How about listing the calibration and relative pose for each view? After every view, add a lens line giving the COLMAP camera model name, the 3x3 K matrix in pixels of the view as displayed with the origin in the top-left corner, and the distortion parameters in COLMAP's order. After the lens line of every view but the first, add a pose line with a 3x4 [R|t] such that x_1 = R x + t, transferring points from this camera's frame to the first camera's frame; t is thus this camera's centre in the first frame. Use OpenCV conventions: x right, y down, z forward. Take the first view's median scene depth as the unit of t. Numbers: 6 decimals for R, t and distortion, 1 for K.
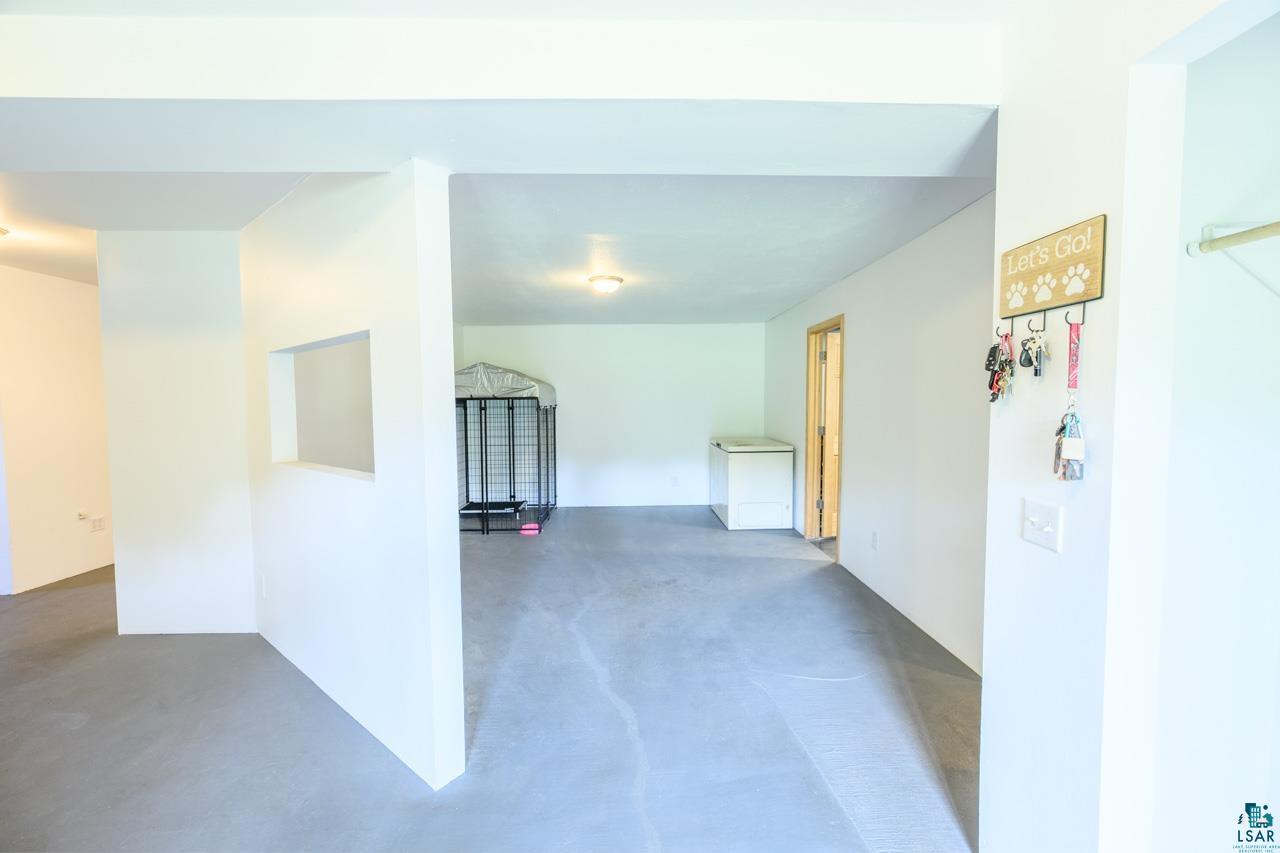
lens RADIAL K [[495.4, 0, 644.0], [0, 495.4, 425.0], [0, 0, 1]] dist [-0.002400, -0.000249]
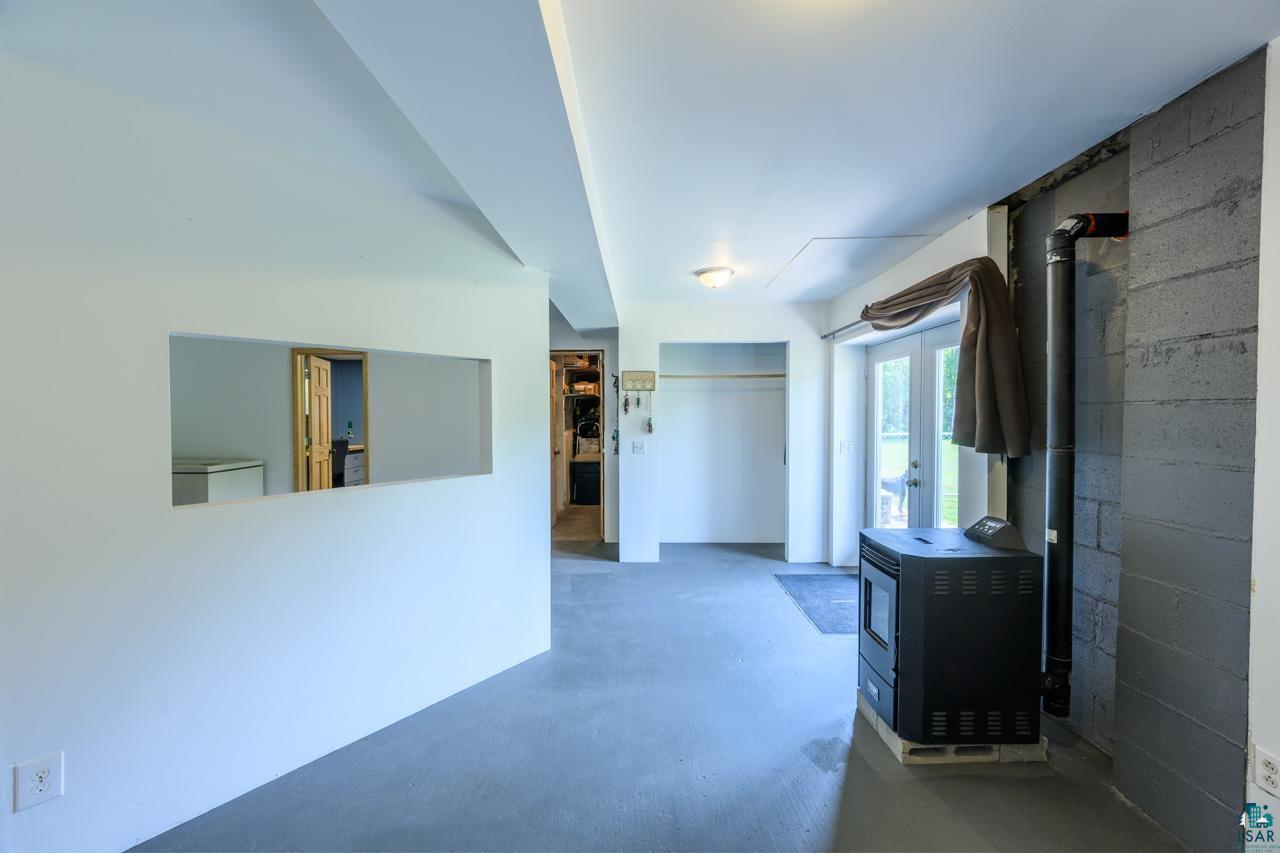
lens RADIAL K [[495.4, 0, 643.4], [0, 495.4, 425.4], [0, 0, 1]] dist [-0.002400, -0.000249]
pose [[0.020465, -0.013604, 0.999698, -3.000598], [0.048668, 0.998736, 0.012594, -0.010847], [-0.998605, 0.048396, 0.021101, 0.901400]]
